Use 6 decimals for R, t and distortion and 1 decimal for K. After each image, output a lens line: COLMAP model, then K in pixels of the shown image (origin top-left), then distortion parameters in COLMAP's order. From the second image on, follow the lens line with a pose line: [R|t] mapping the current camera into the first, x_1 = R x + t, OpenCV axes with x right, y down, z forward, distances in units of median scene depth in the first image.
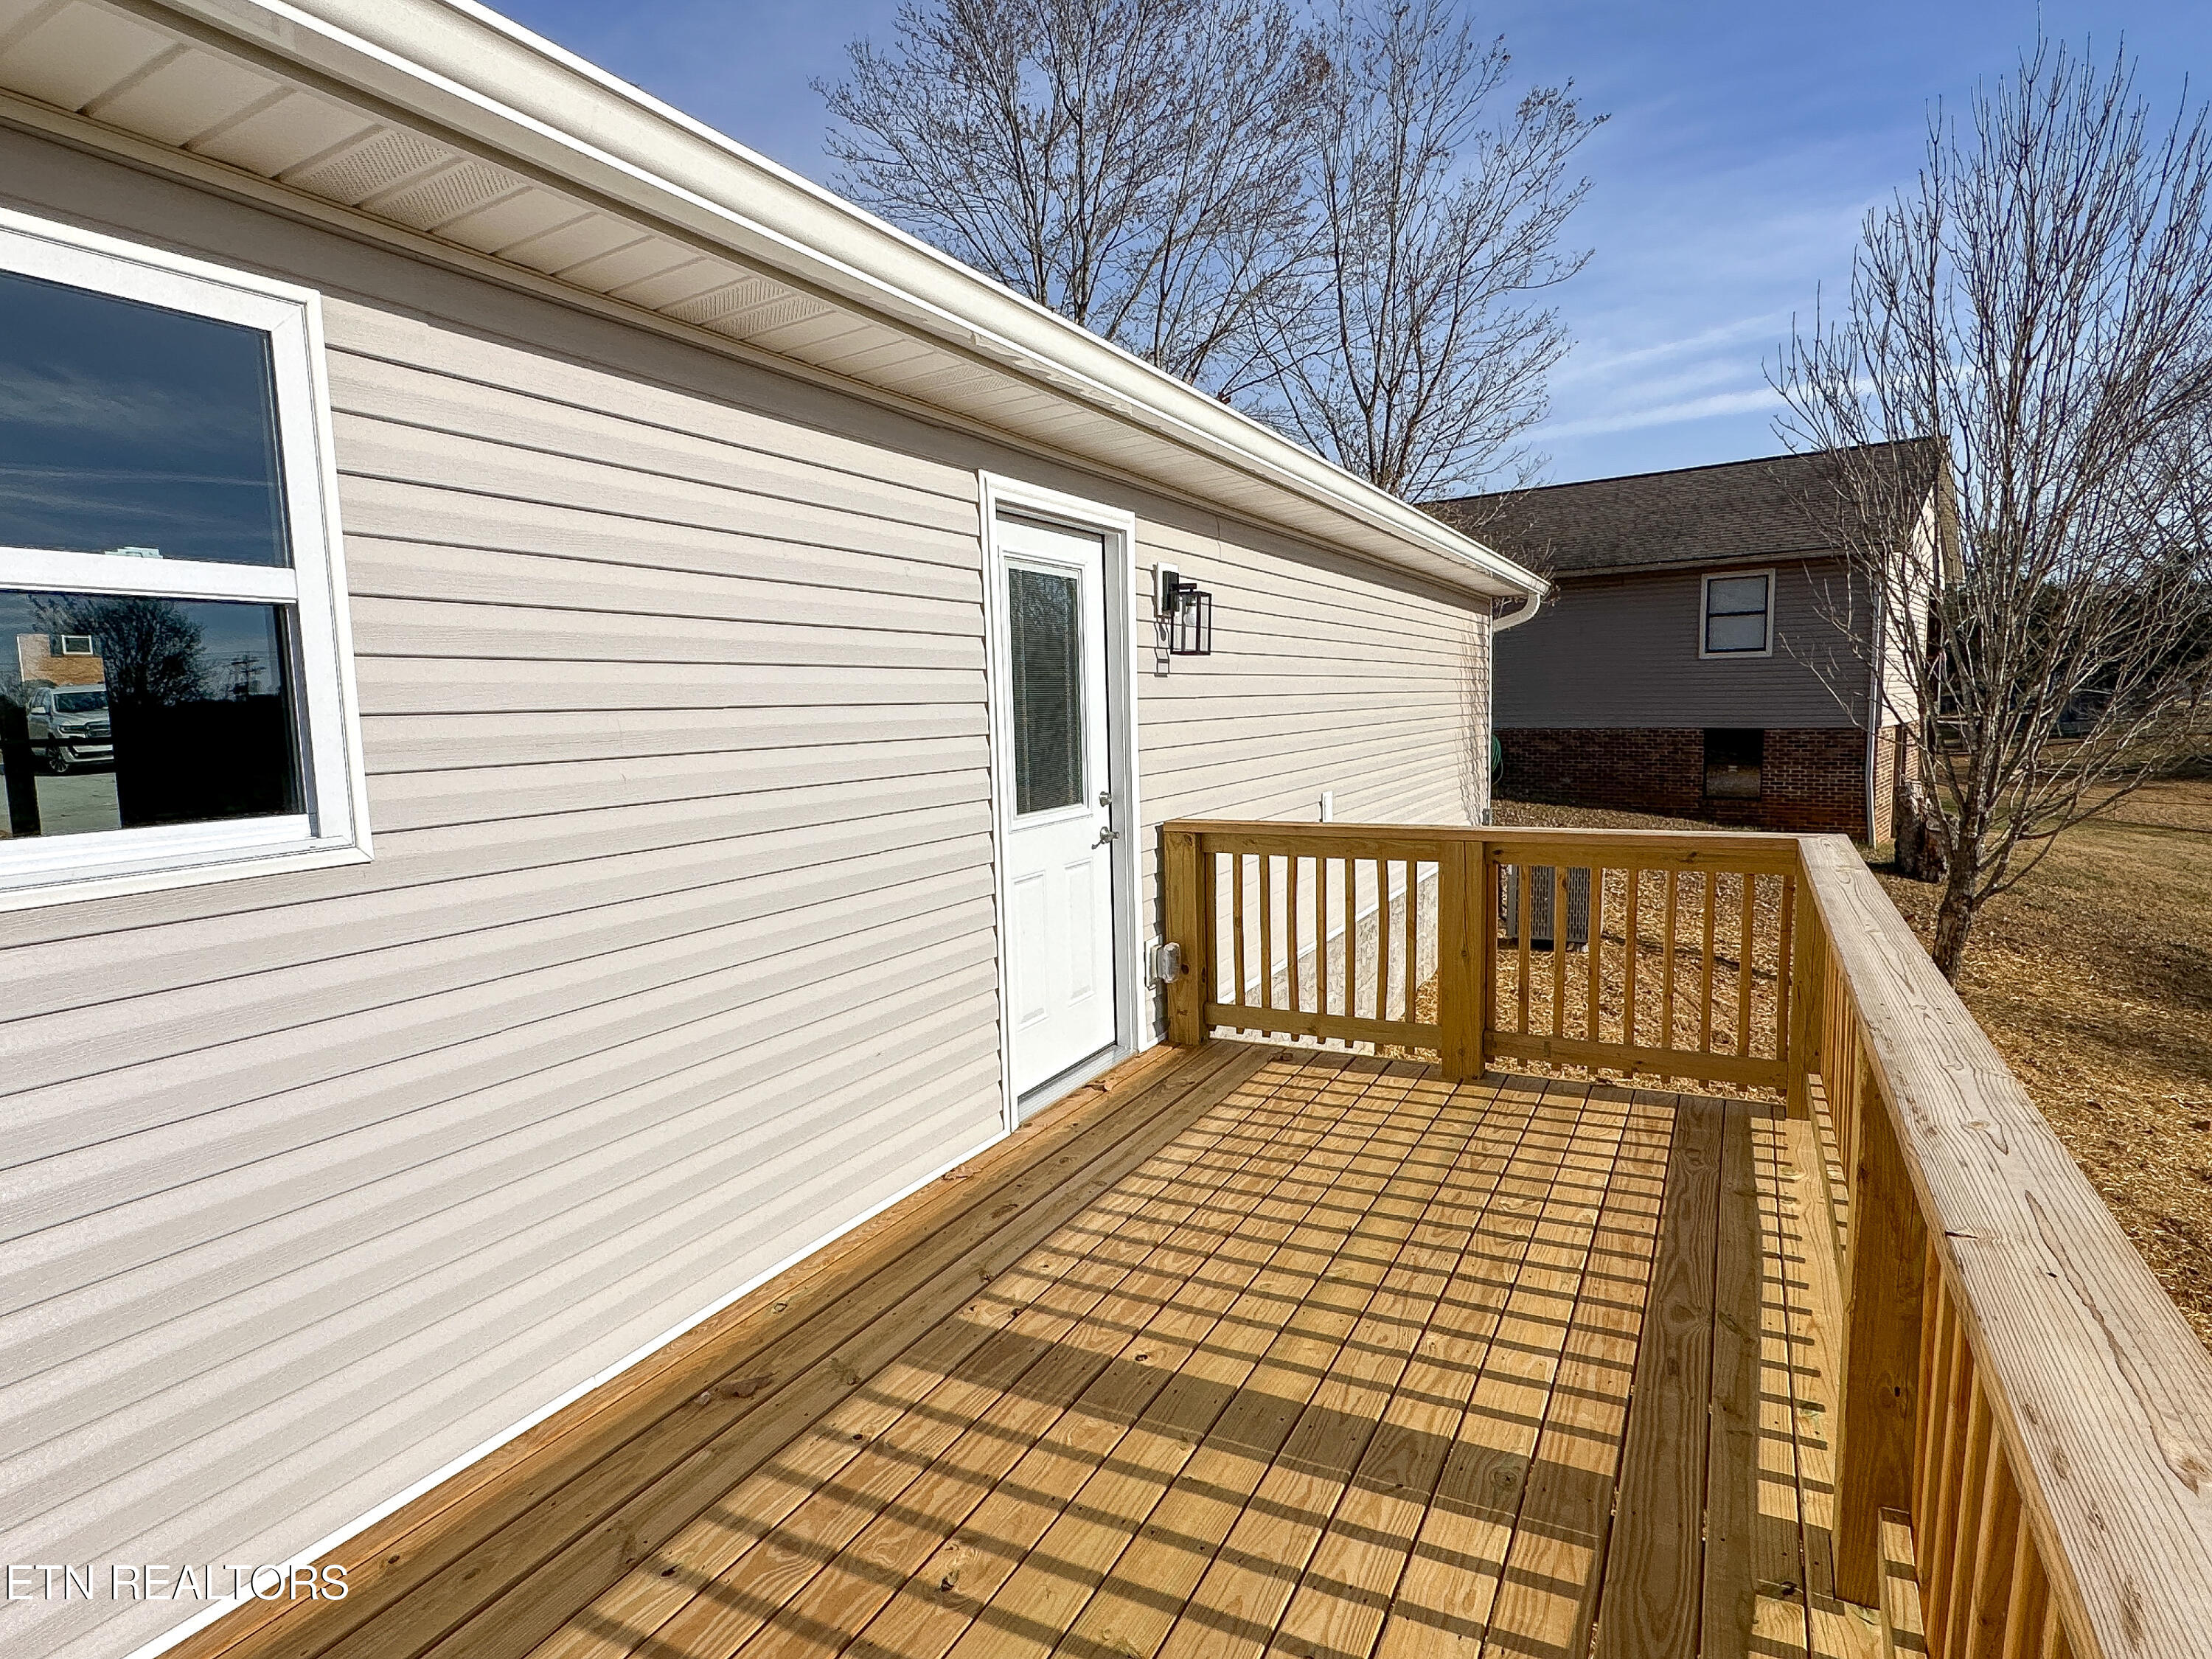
lens RADIAL K [[1222.9, 0, 1106.1], [0, 1222.9, 834.7], [0, 0, 1]] dist [-0.000730, 0.001814]
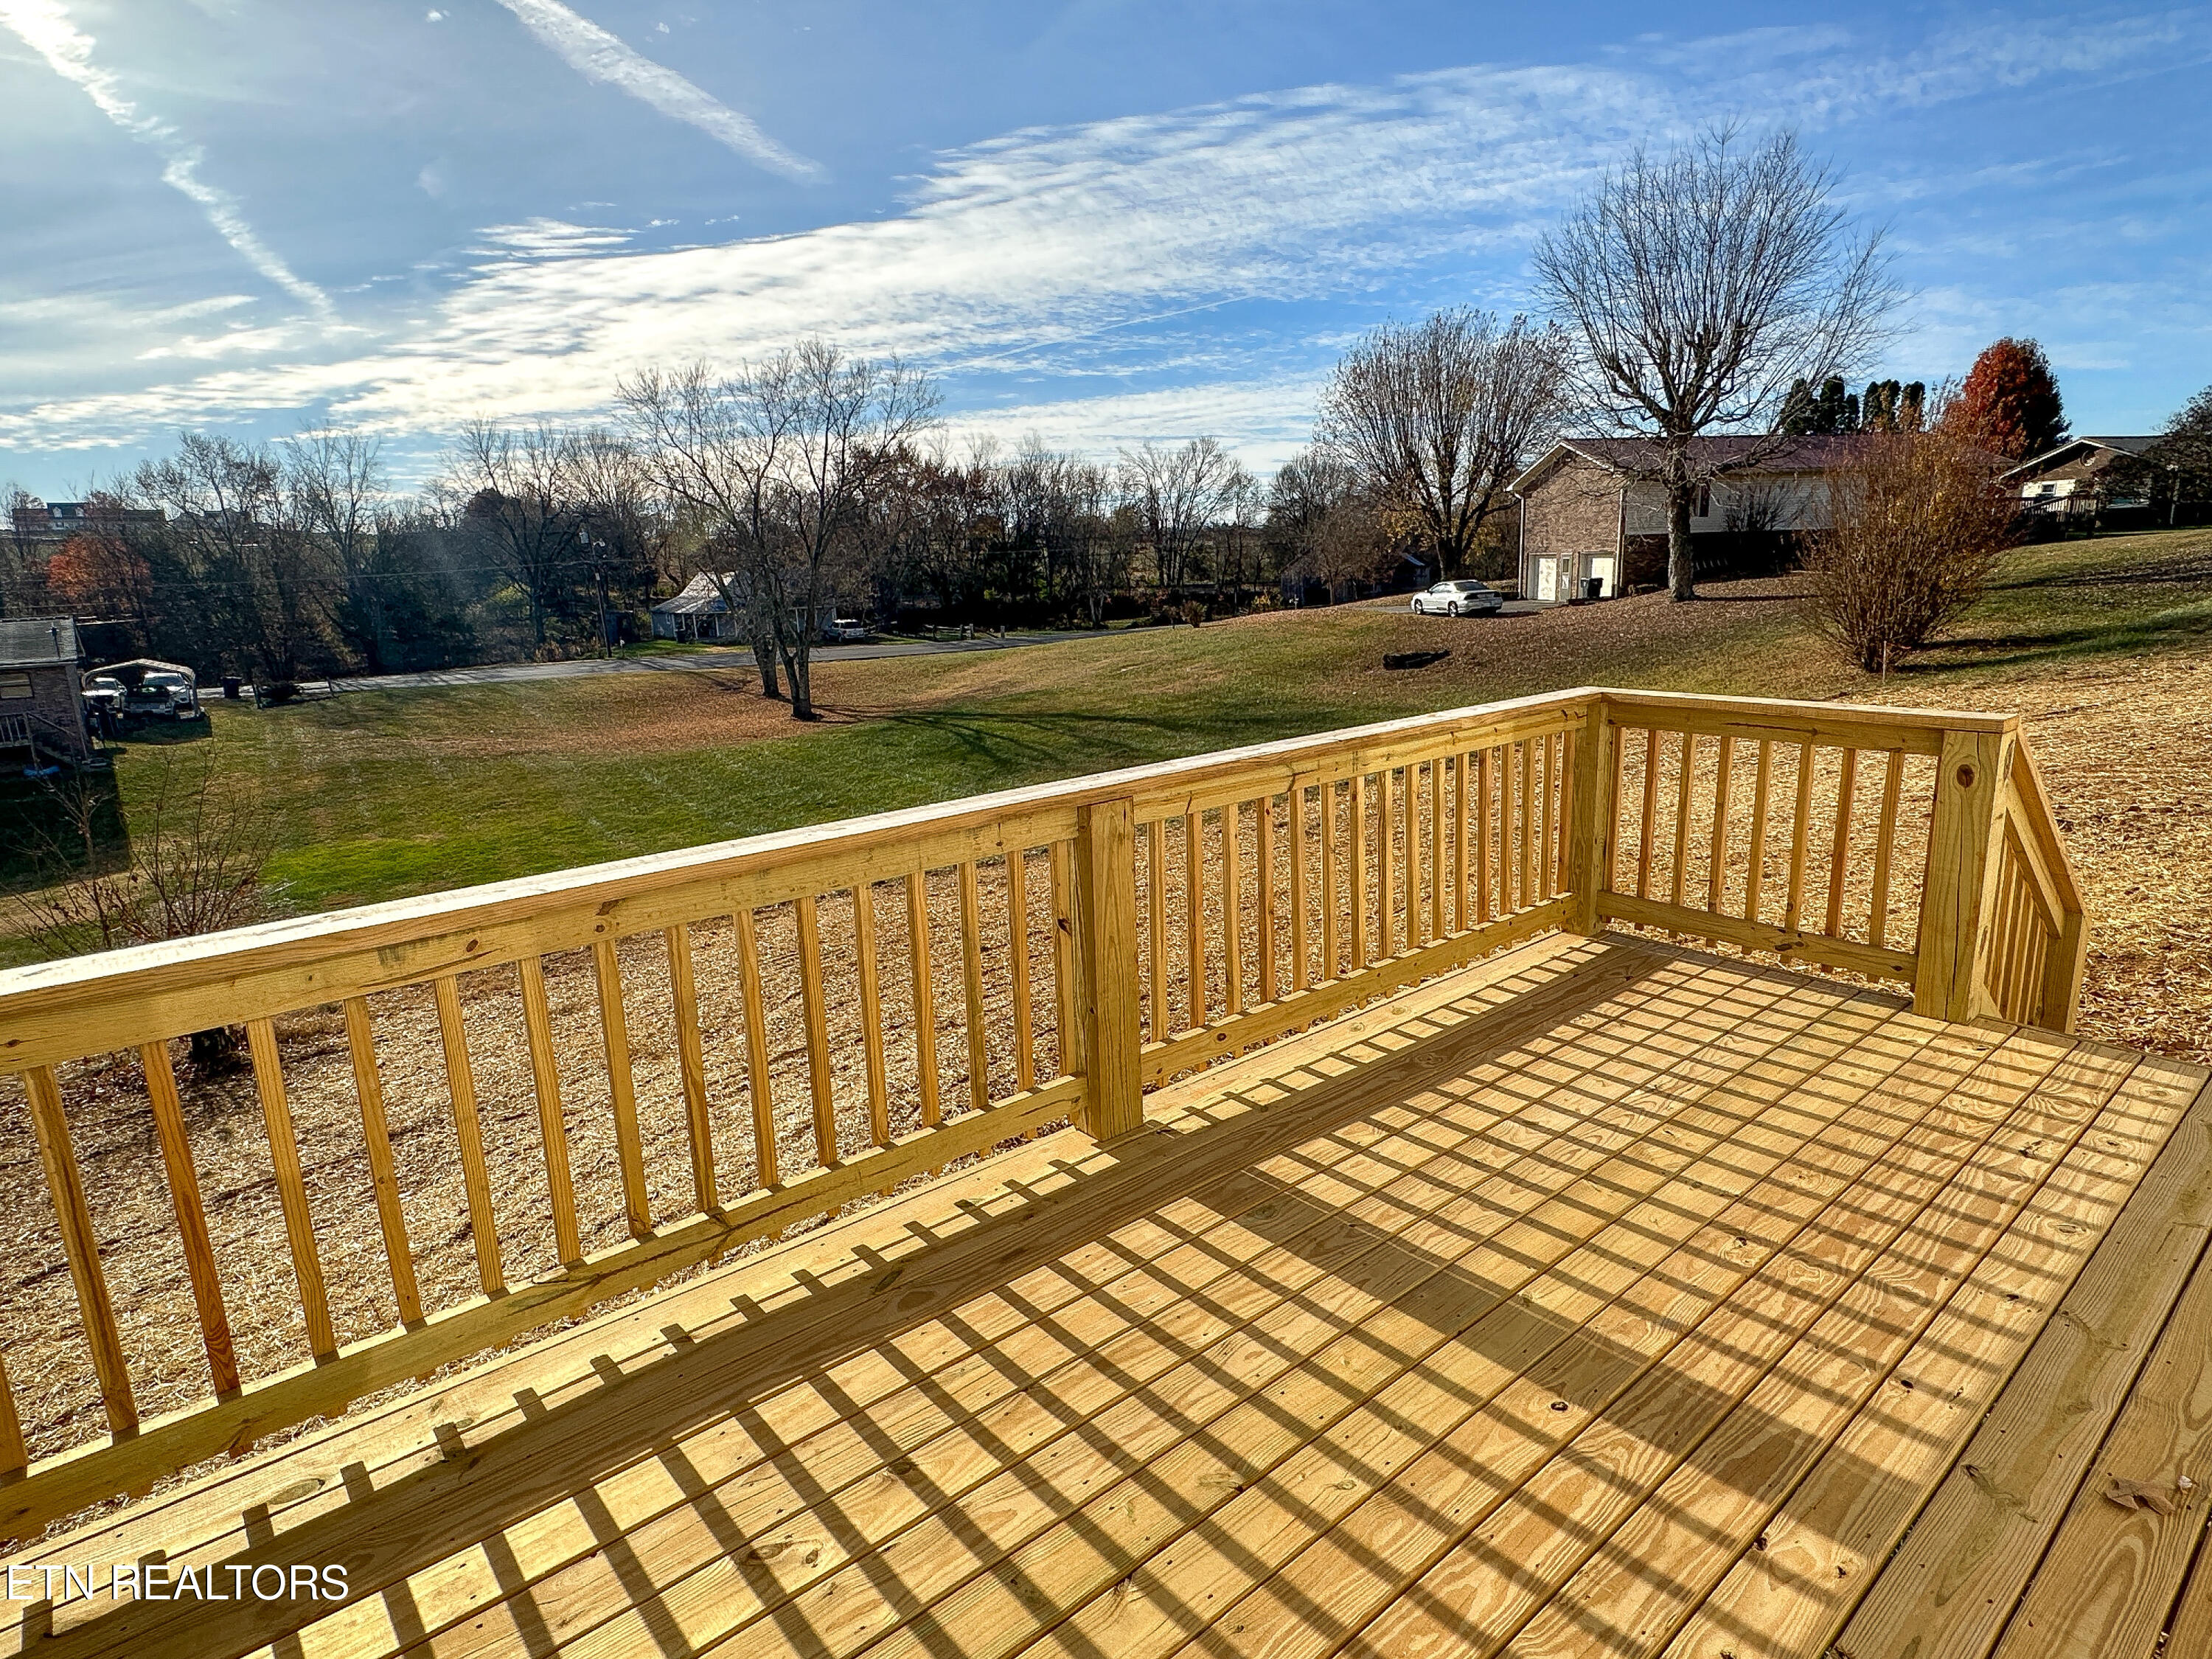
lens RADIAL K [[1222.9, 0, 1107.5], [0, 1222.9, 826.4], [0, 0, 1]] dist [-0.000730, 0.001814]
pose [[-0.920835, -0.030389, 0.388765, 0.004508], [0.100484, 0.944800, 0.311860, -0.218479], [-0.376782, 0.326236, -0.866951, 1.766424]]
